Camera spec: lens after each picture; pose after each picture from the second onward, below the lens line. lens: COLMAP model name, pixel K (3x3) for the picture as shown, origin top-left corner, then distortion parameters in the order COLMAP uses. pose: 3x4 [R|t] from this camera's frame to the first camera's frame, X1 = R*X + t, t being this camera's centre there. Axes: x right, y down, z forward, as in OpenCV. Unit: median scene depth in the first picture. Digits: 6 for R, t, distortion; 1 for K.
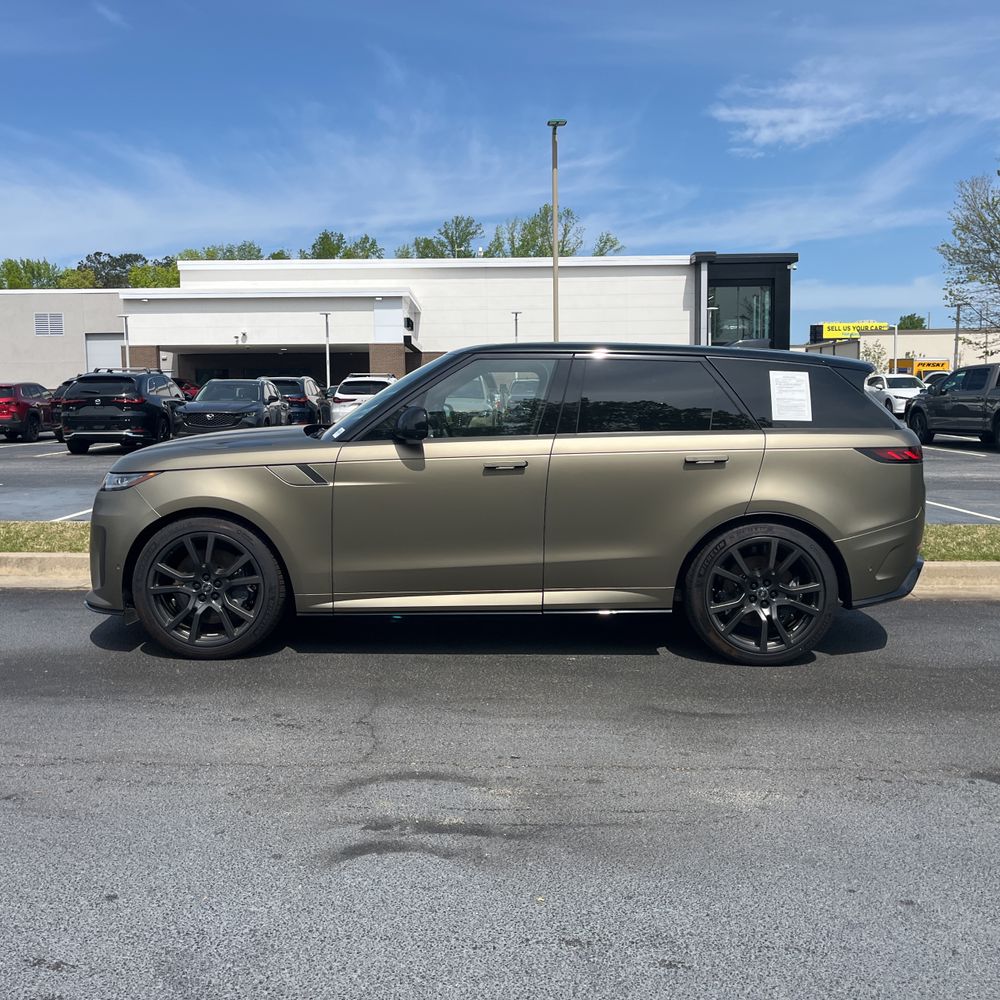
lens RADIAL K [[1056.8, 0, 503.3], [0, 1056.8, 497.9], [0, 0, 1]] dist [0.037917, 0.000000]
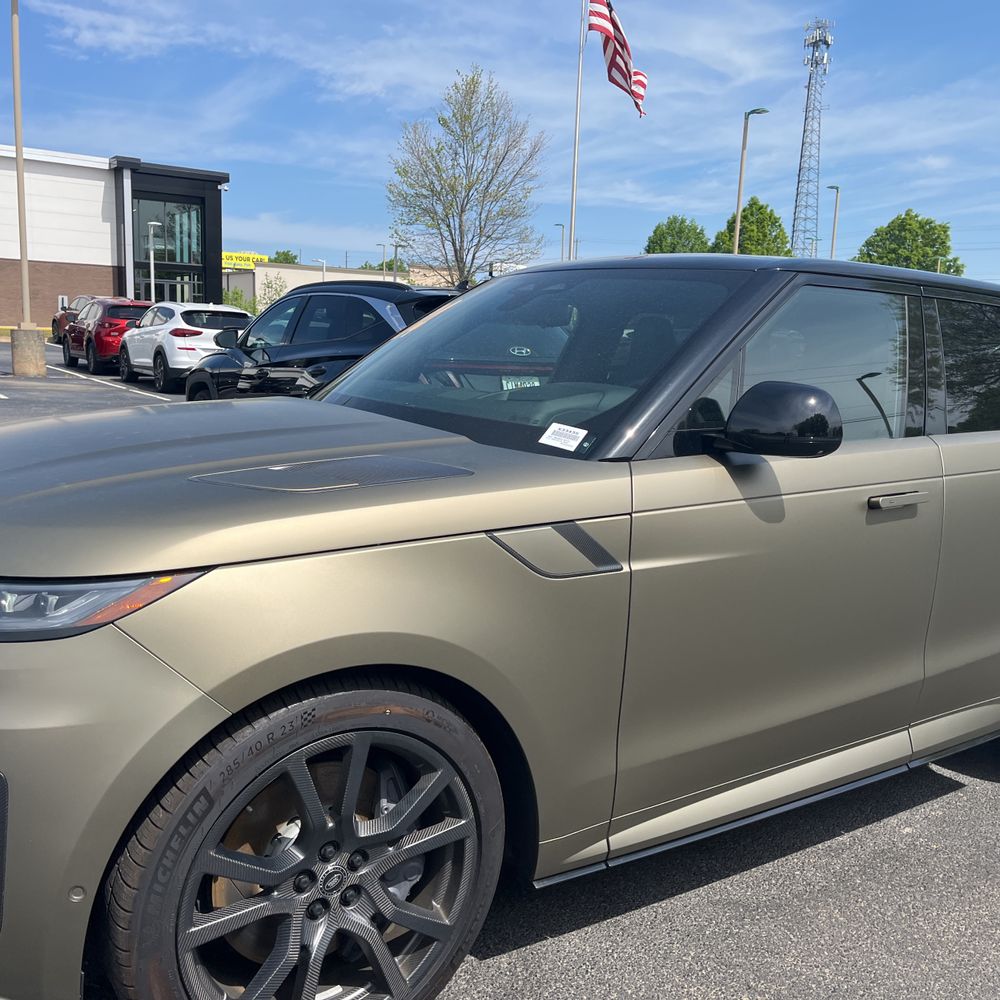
lens RADIAL K [[1019.1, 0, 490.6], [0, 1019.1, 504.4], [0, 0, 1]] dist [0.028922, 0.000000]
pose [[0.821934, -0.053848, 0.567032, -0.108989], [0.008394, 0.996558, 0.082470, -0.017948], [-0.569521, -0.063026, 0.819557, 0.177860]]
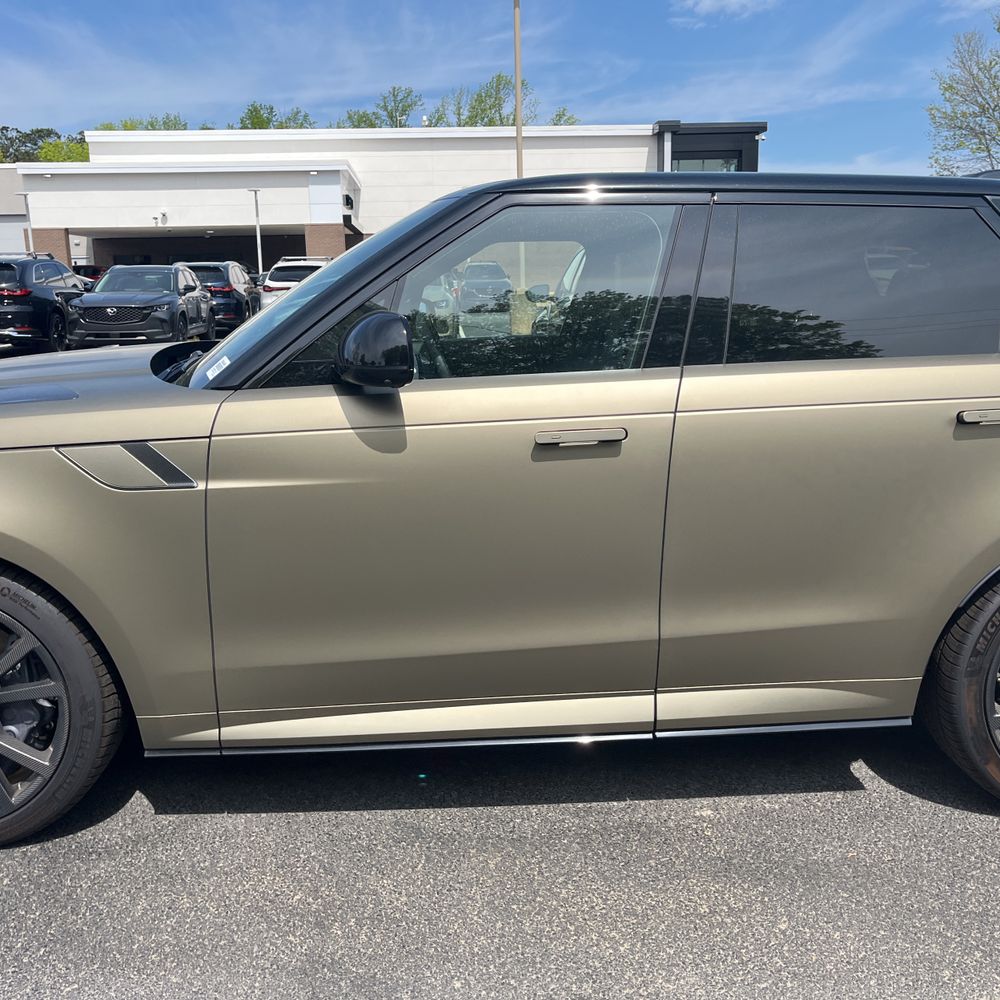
lens RADIAL K [[1019.1, 0, 503.9], [0, 1019.1, 504.7], [0, 0, 1]] dist [0.028922, 0.000000]
pose [[0.998251, -0.023047, 0.054448, -0.014199], [0.016396, 0.992687, 0.119595, -0.014059], [-0.056806, -0.118493, 0.991329, 0.139572]]
